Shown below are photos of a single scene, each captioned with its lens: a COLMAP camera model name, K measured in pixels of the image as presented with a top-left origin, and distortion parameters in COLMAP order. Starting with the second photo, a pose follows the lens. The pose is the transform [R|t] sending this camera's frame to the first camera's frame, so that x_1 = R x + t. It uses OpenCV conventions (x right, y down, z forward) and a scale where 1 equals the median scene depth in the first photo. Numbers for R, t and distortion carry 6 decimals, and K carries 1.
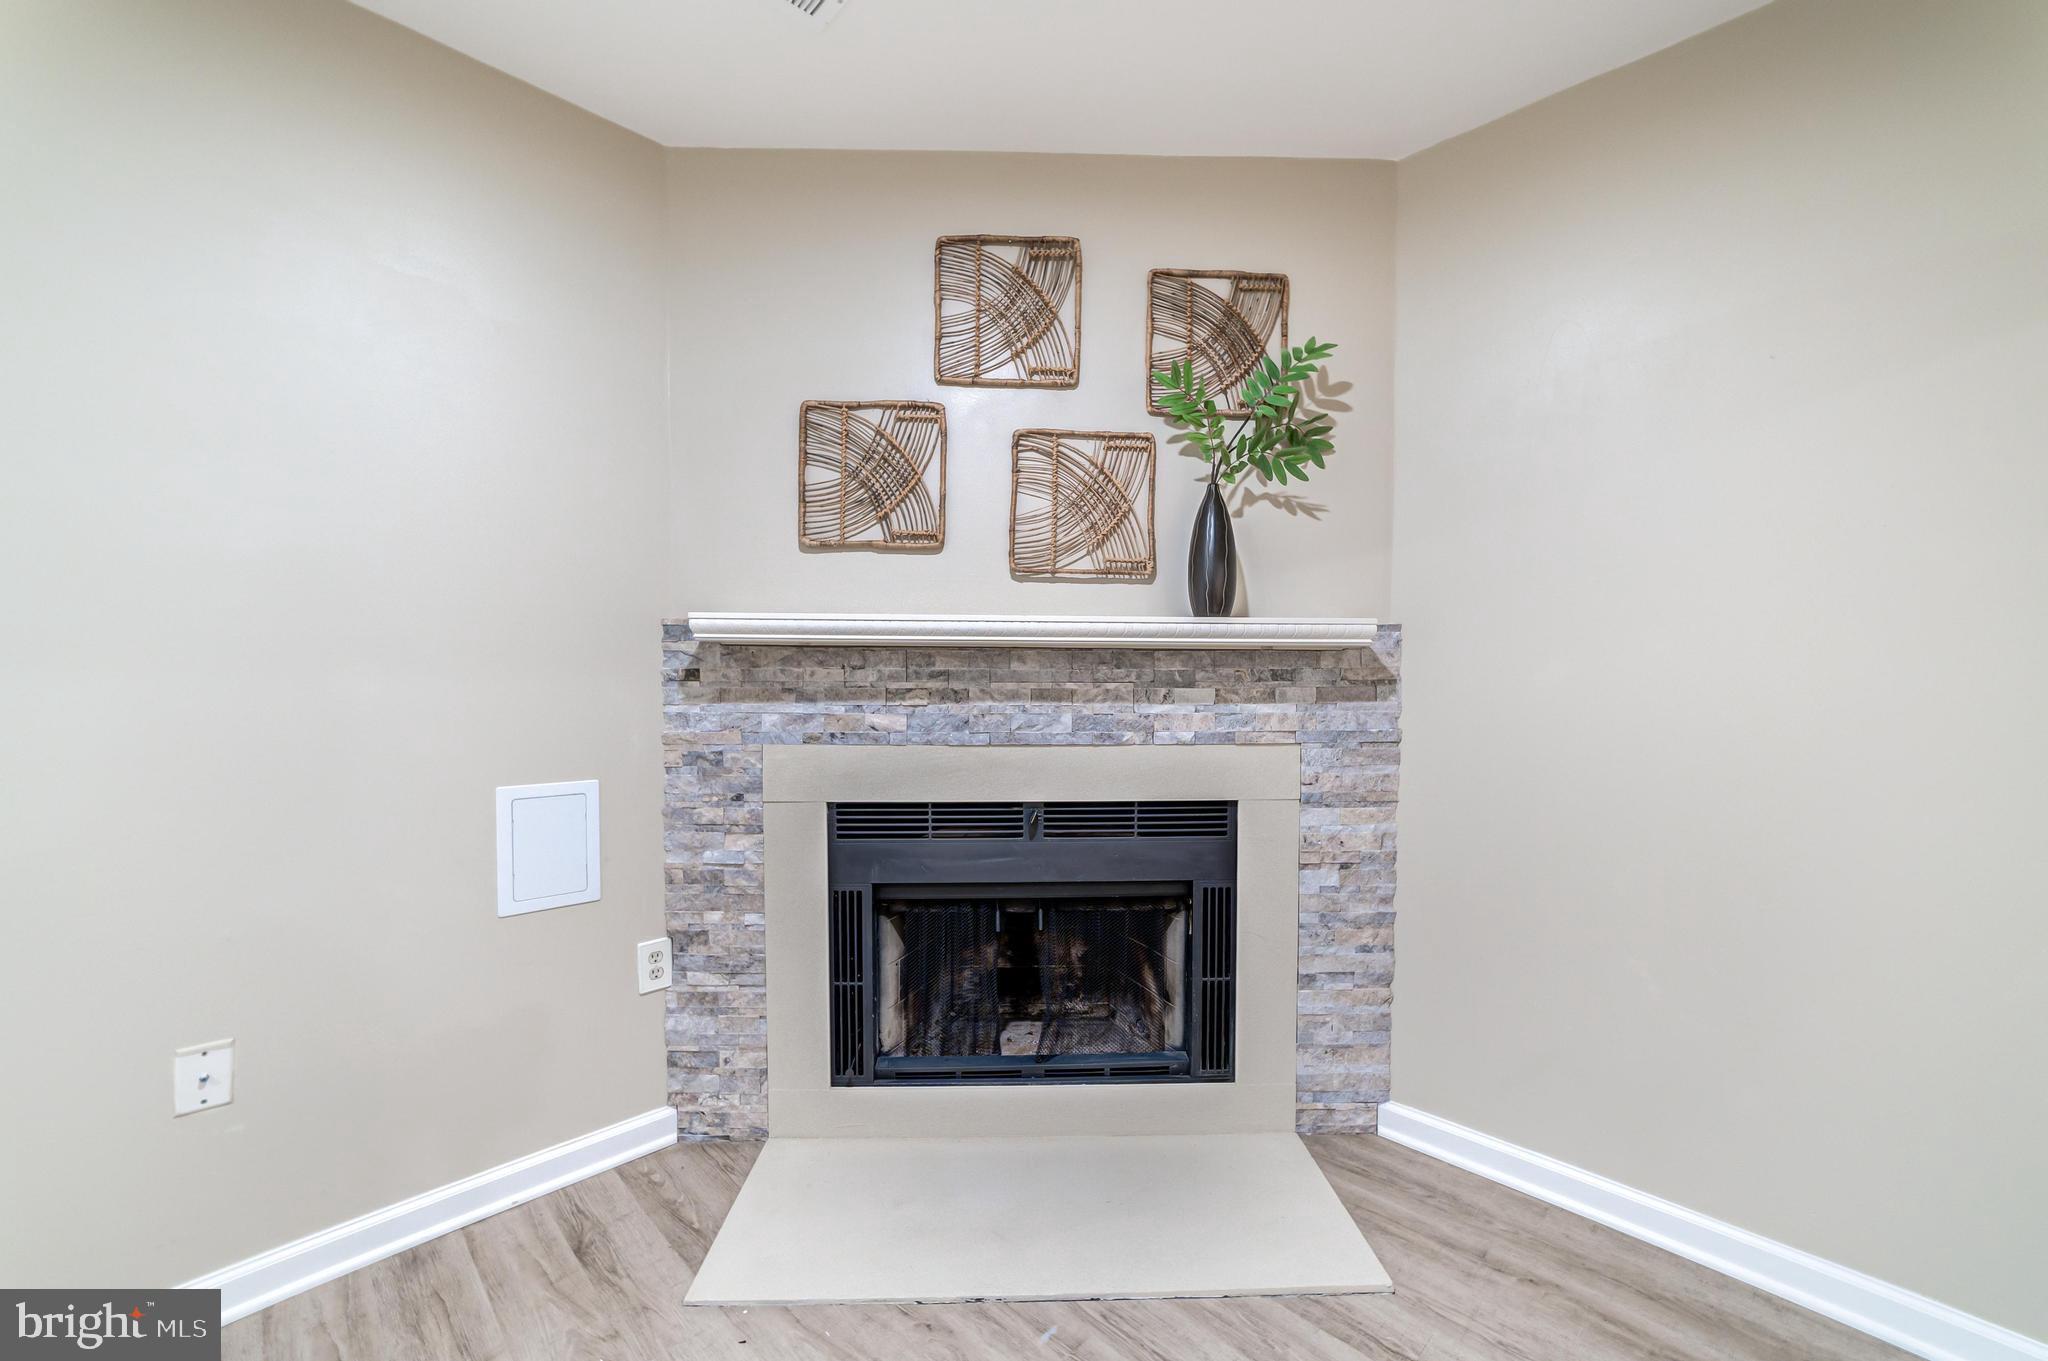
lens RADIAL K [[790.2, 0, 1034.9], [0, 790.2, 702.4], [0, 0, 1]] dist [-0.018228, 0.008439]
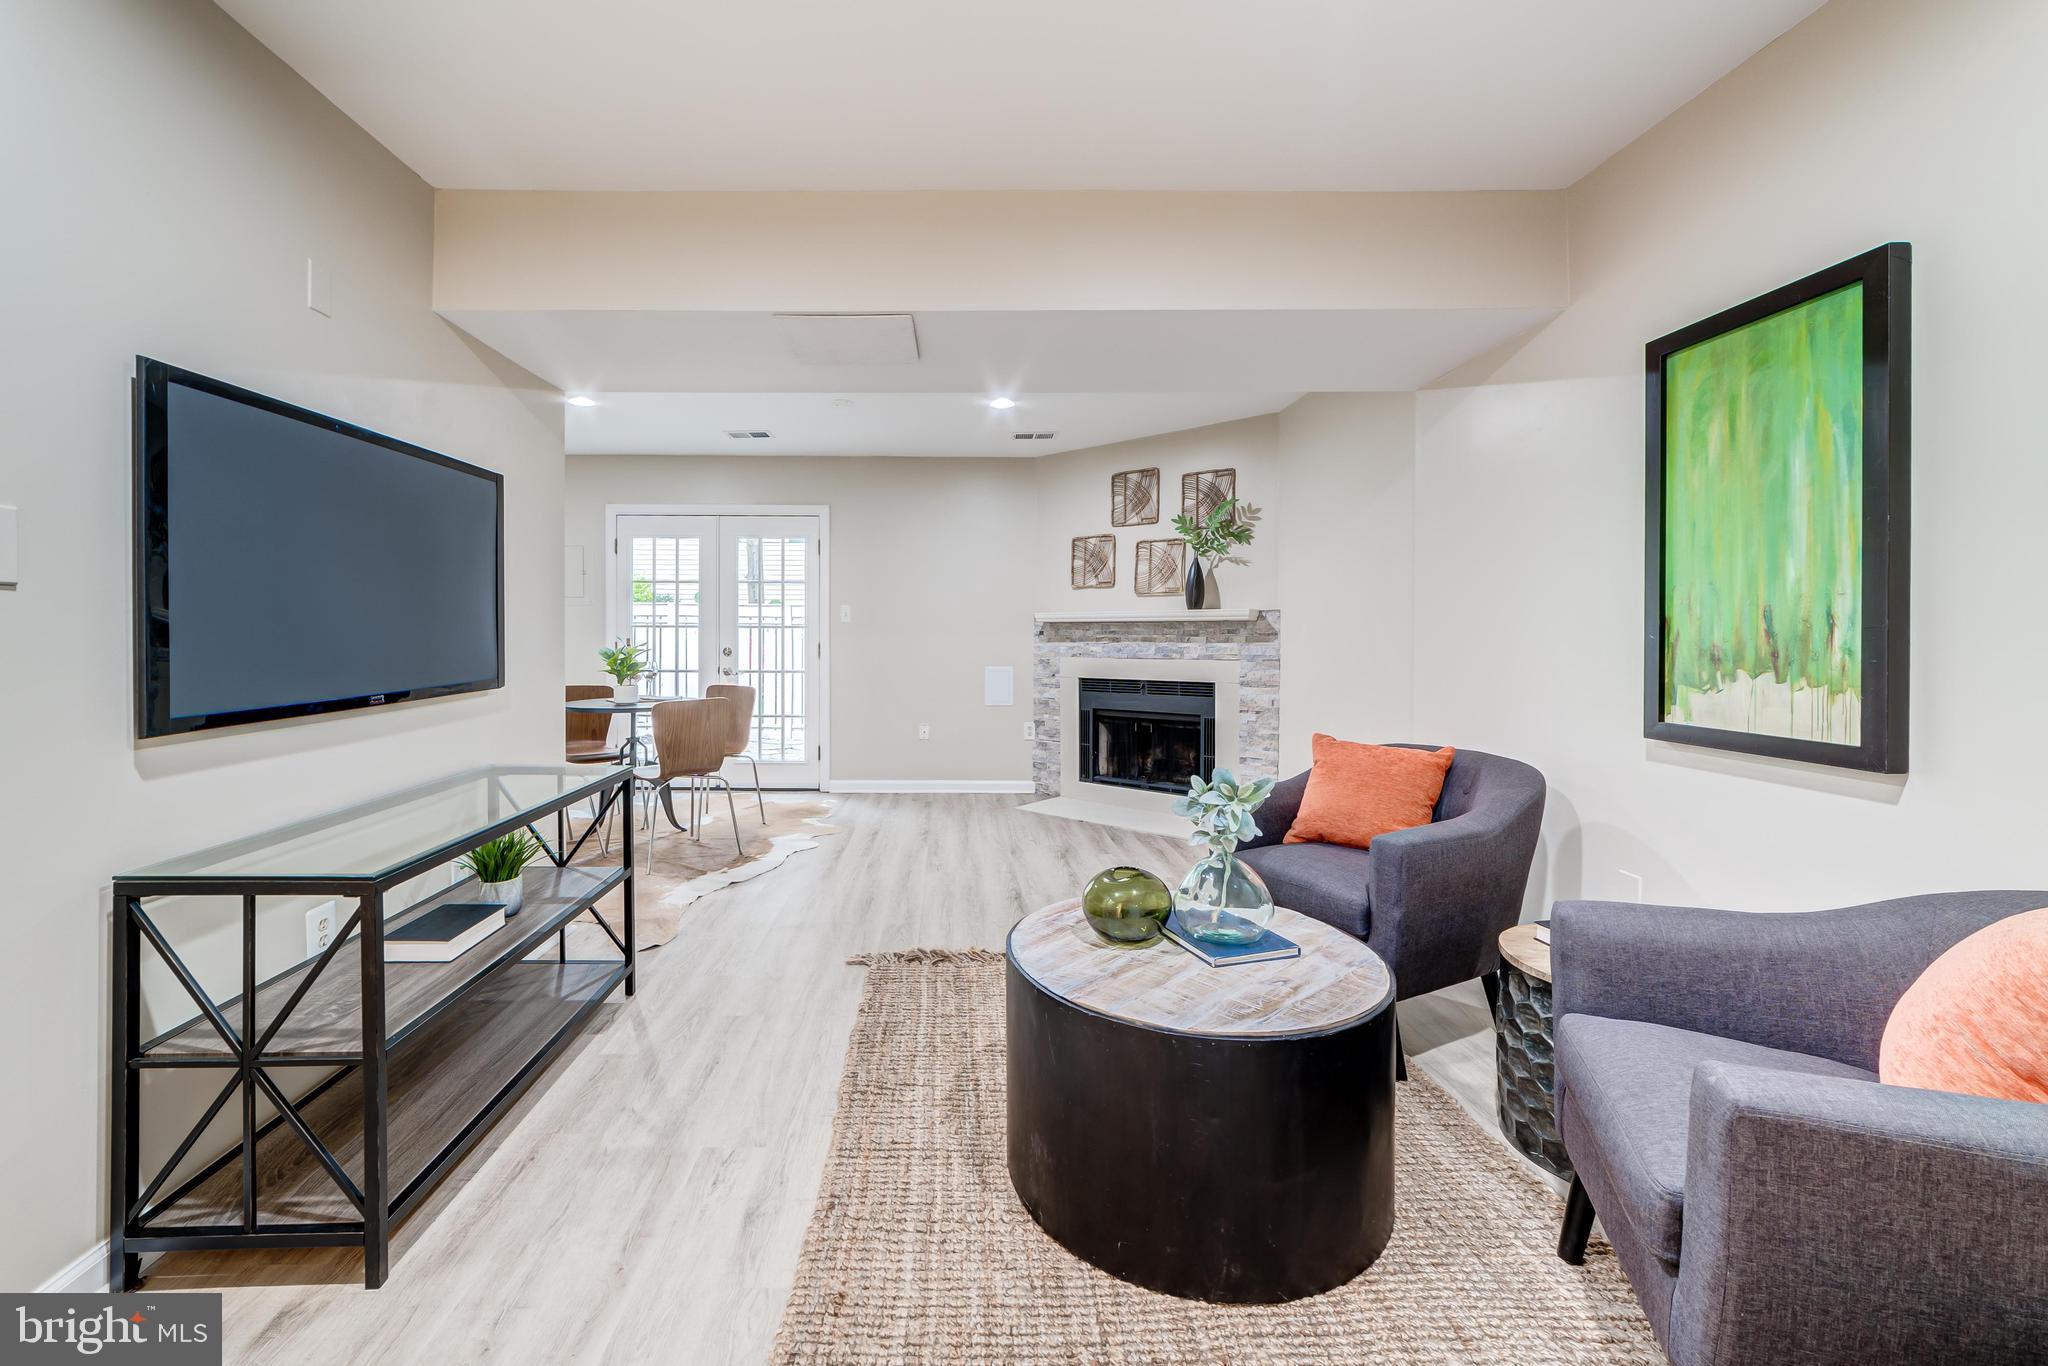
lens RADIAL K [[831.1, 0, 962.8], [0, 831.1, 647.0], [0, 0, 1]] dist [-0.003646, 0.000731]
pose [[0.708653, 0.006604, -0.705526, 1.546203], [-0.021679, 0.999688, -0.012418, 0.062630], [0.705224, 0.024095, 0.708575, -1.407247]]
